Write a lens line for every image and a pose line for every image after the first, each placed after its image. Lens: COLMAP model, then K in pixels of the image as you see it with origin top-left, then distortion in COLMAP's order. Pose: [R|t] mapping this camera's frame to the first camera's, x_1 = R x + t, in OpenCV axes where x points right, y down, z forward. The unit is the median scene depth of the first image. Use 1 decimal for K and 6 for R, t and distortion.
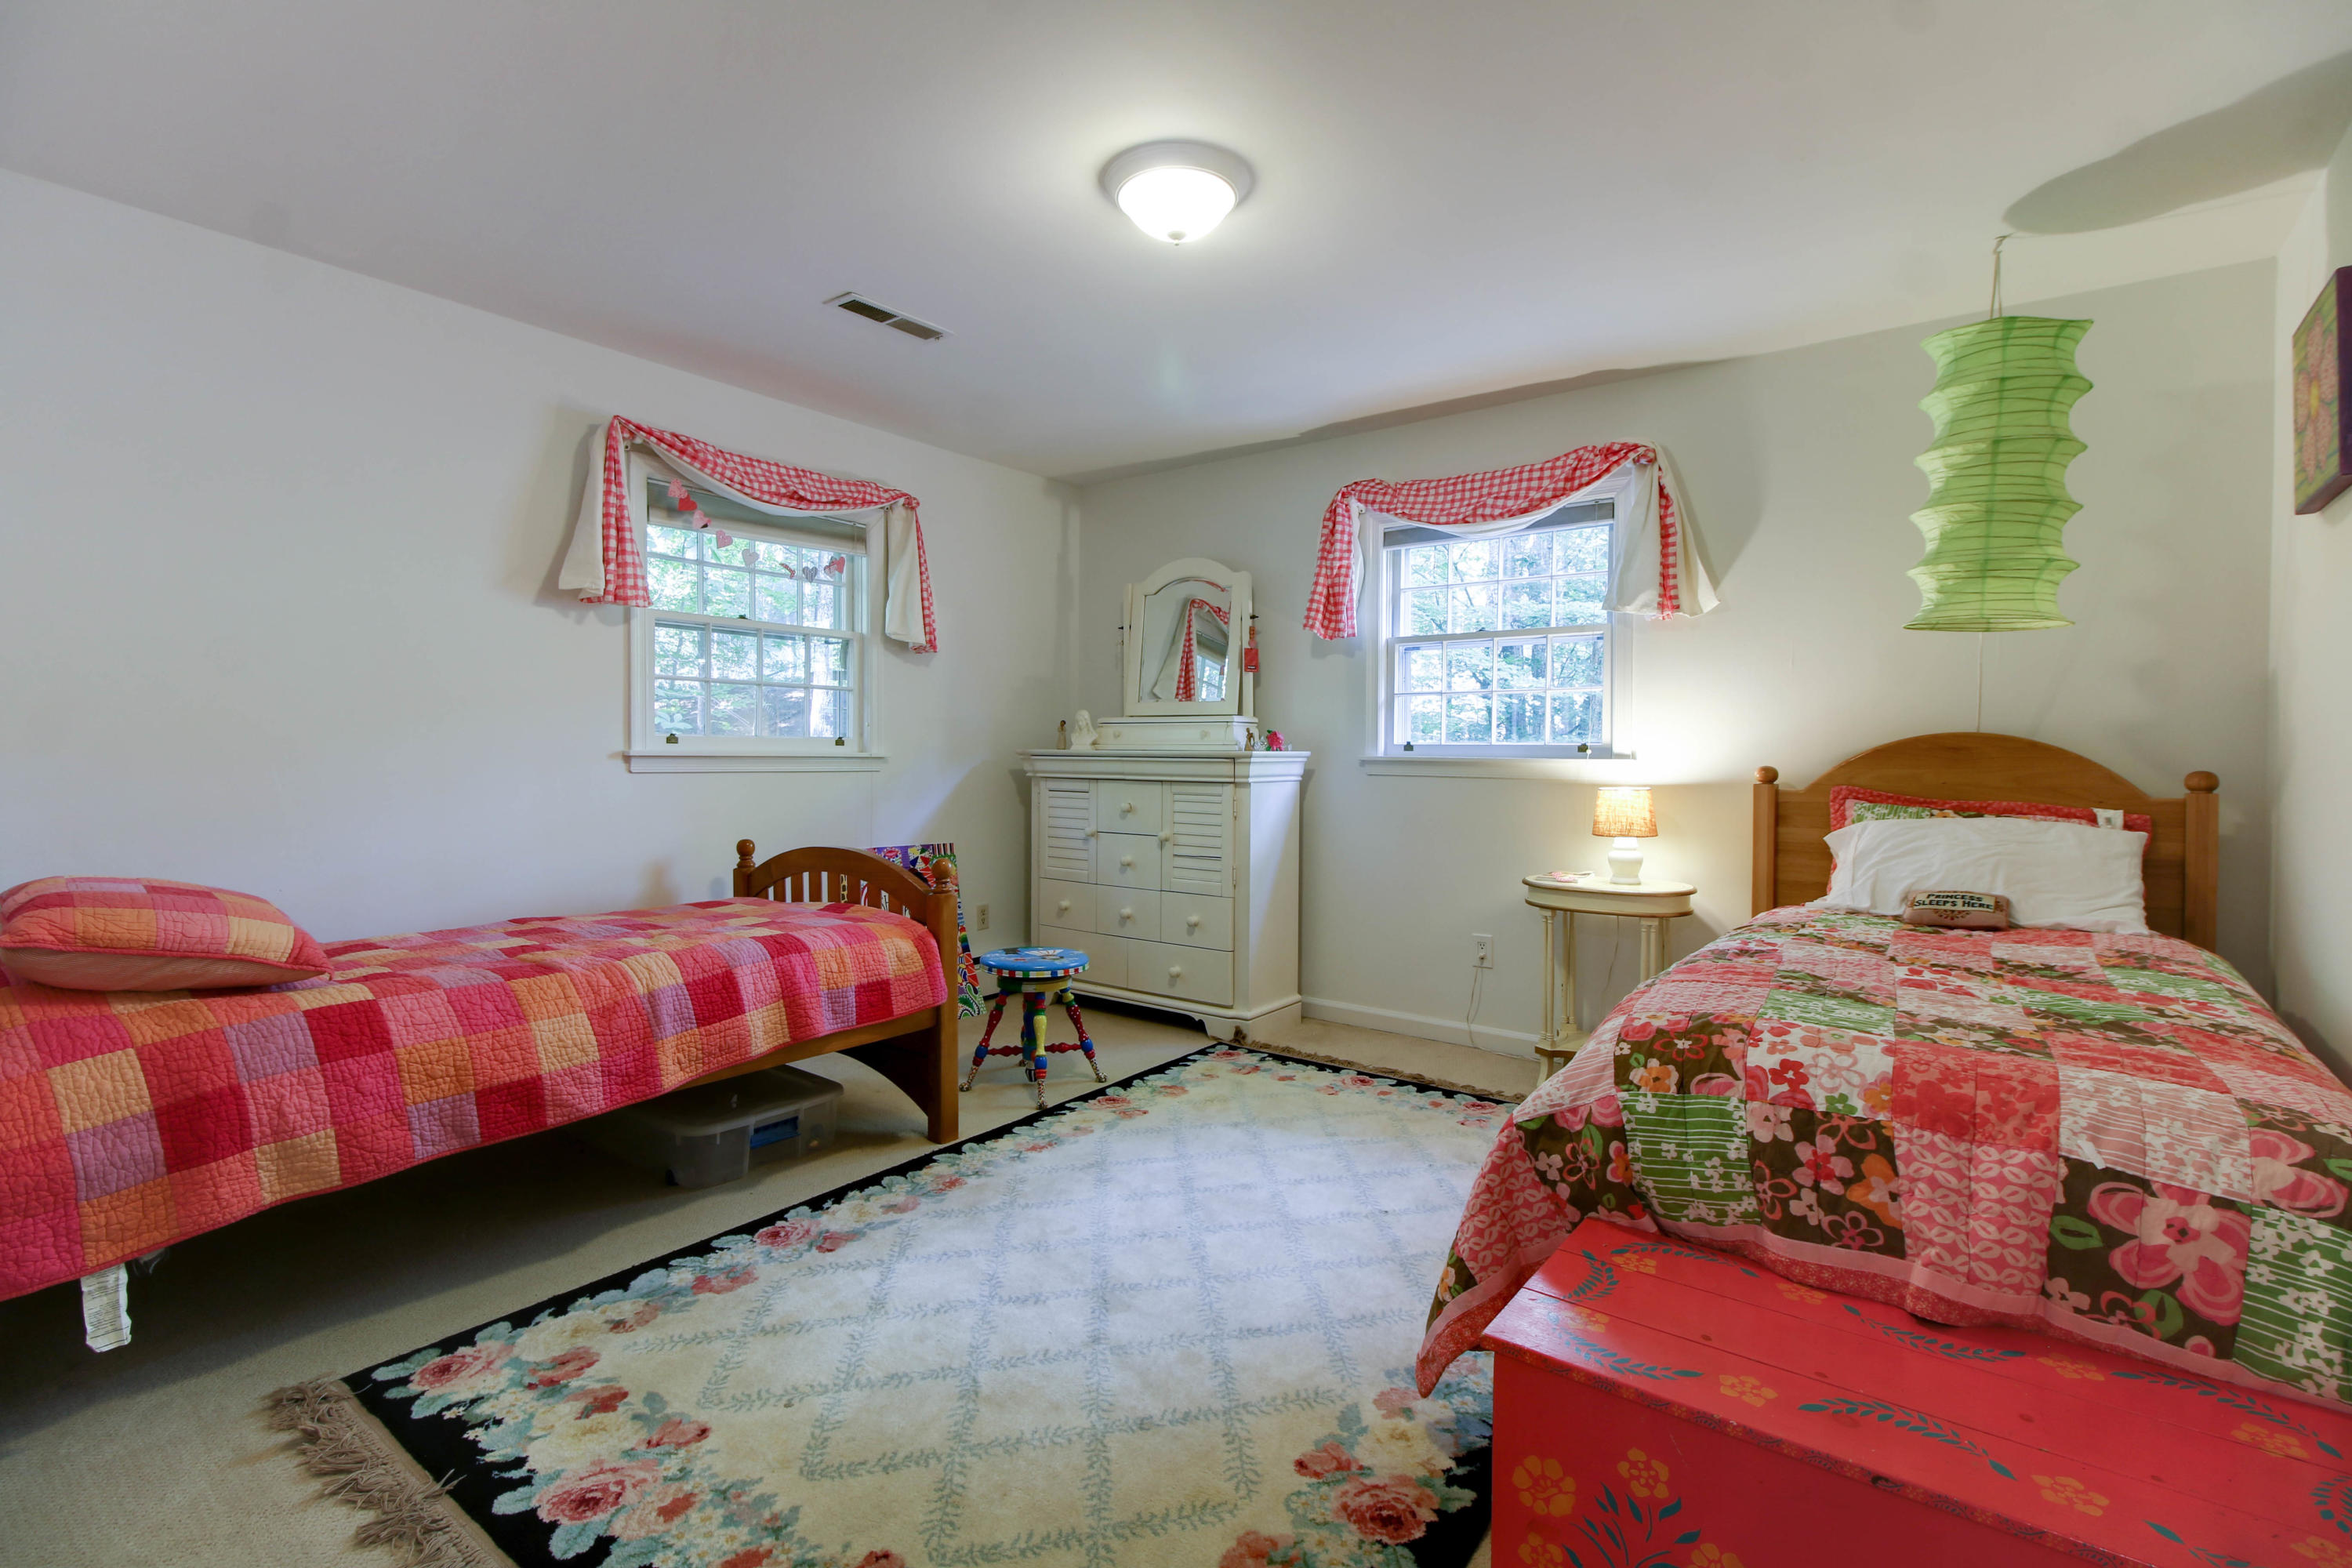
lens RADIAL K [[1061.9, 0, 1181.1], [0, 1061.9, 778.5], [0, 0, 1]] dist [0.021737, -0.013919]
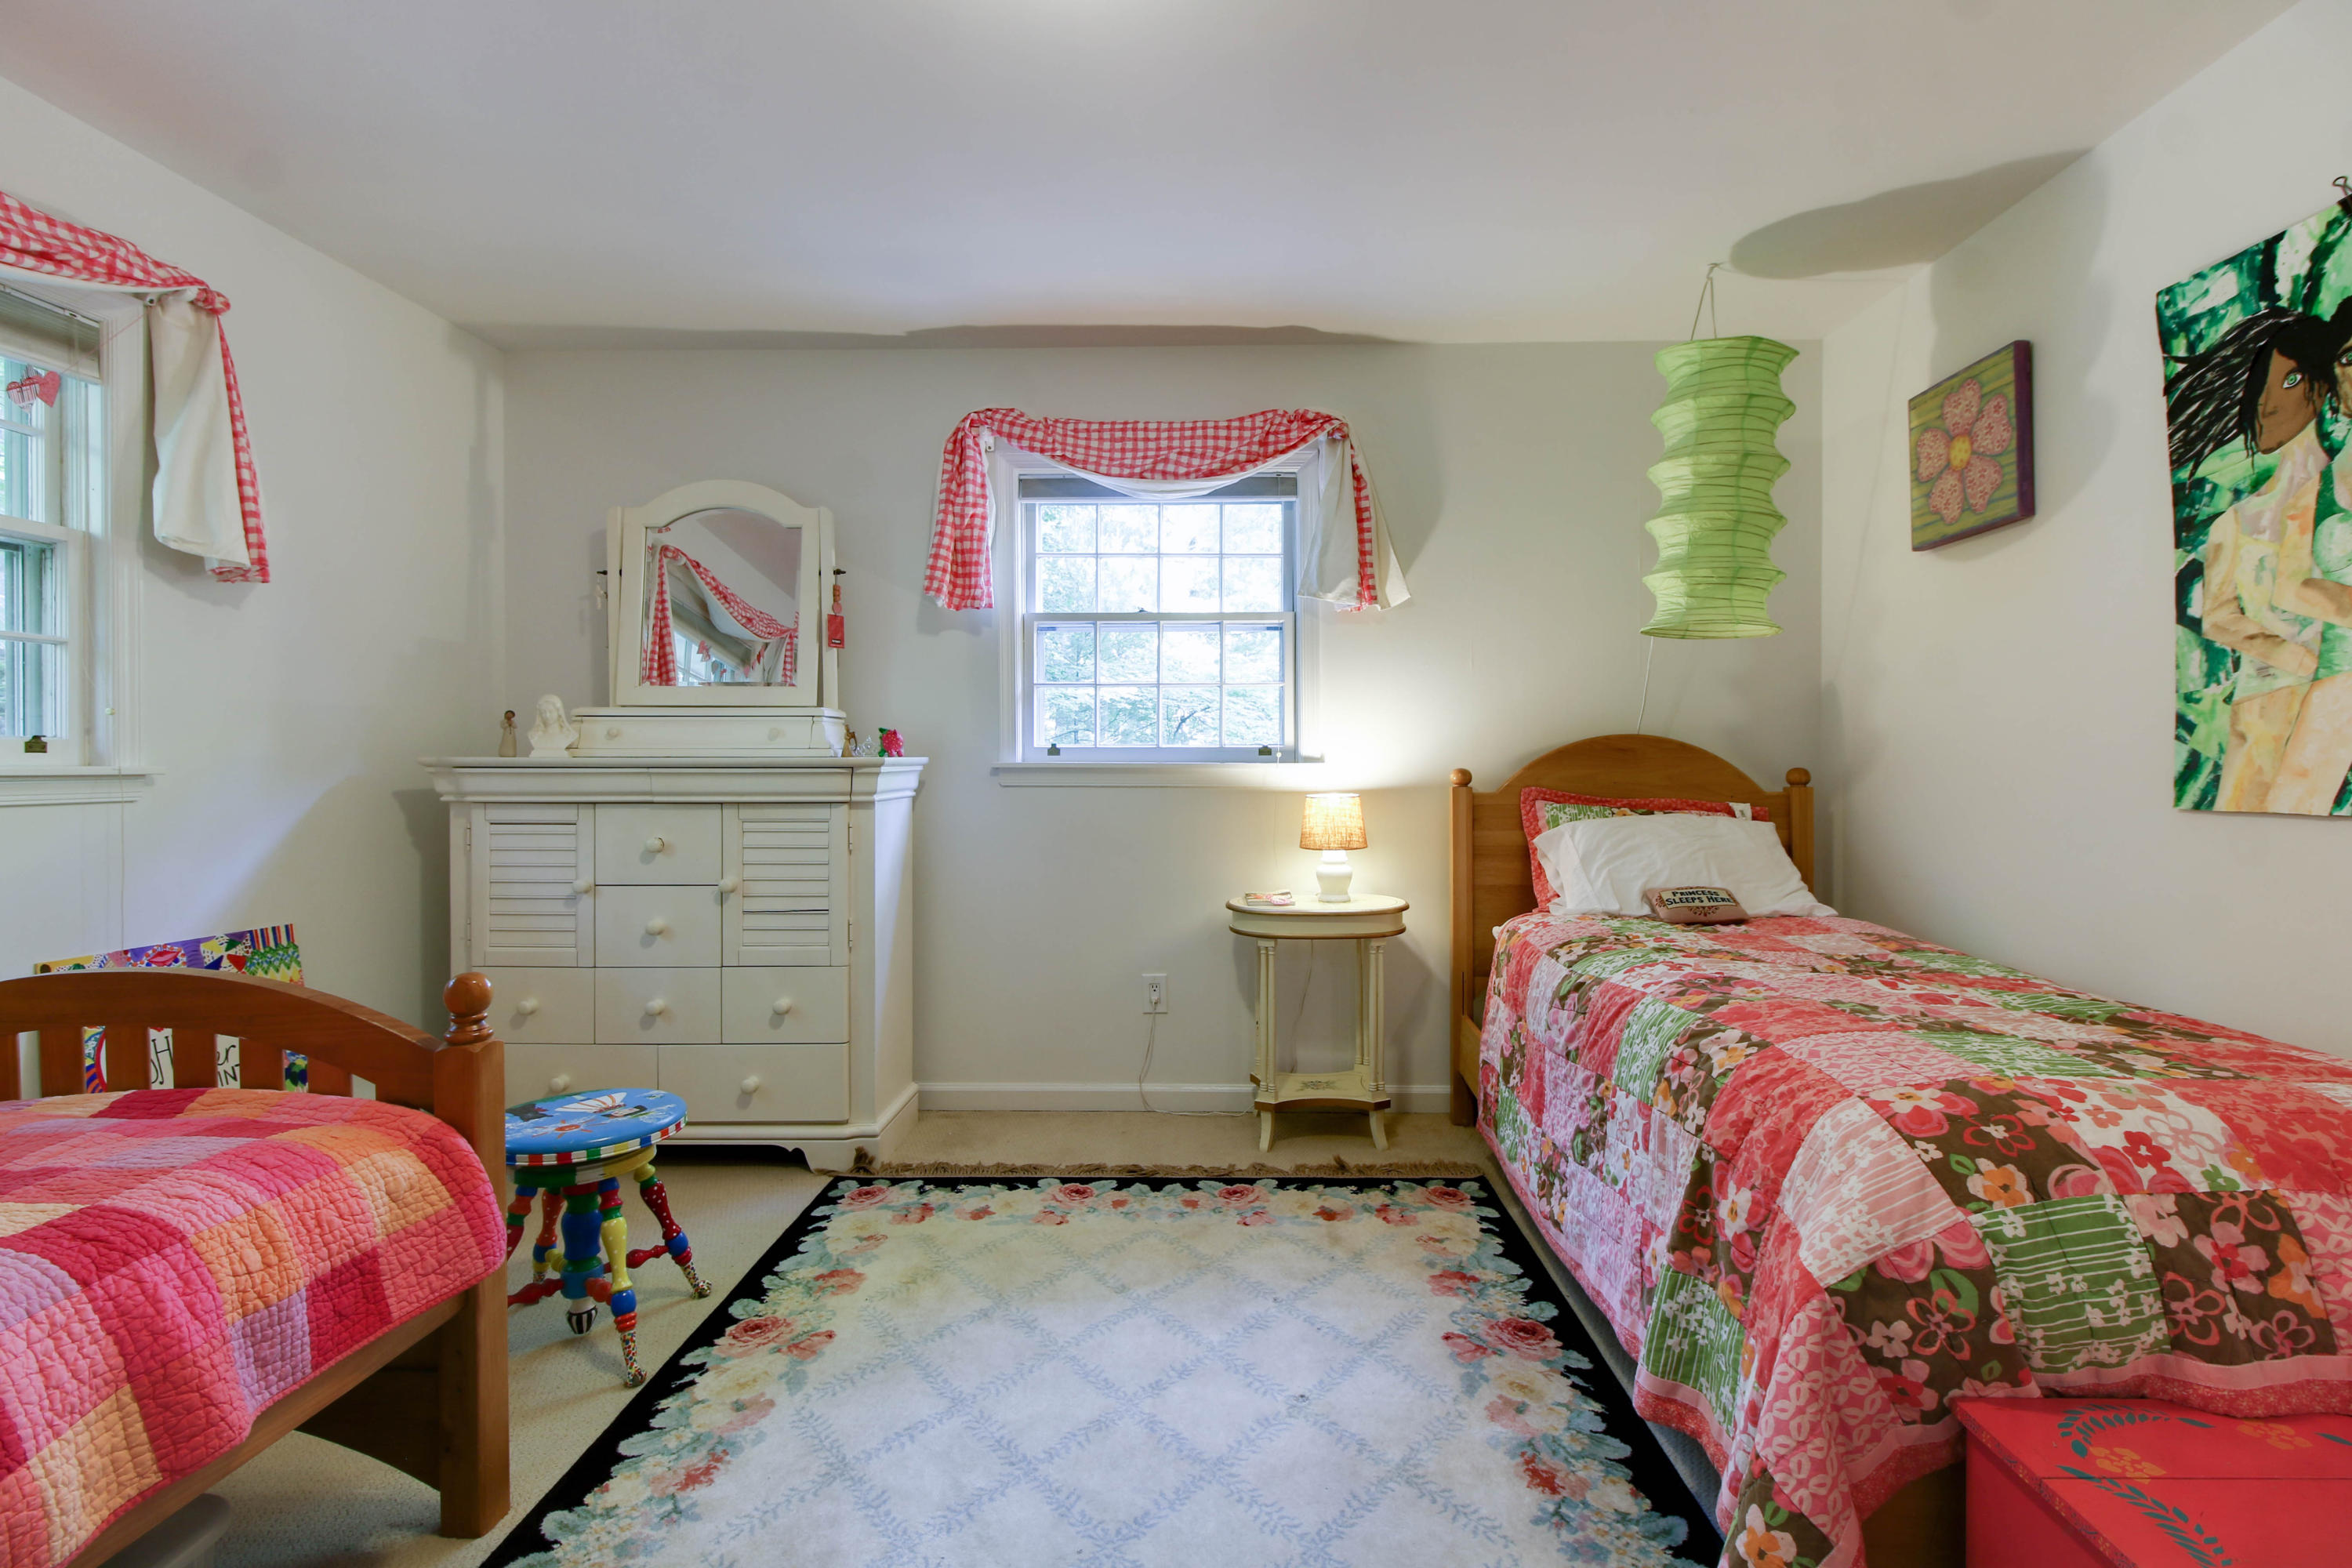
lens RADIAL K [[1080.7, 0, 1170.0], [0, 1080.7, 769.9], [0, 0, 1]] dist [0.021024, -0.013688]
pose [[0.812123, -0.014717, 0.583300, -0.228554], [0.021943, 0.999745, -0.005327, -0.010444], [-0.583073, 0.017126, 0.812239, 0.341188]]
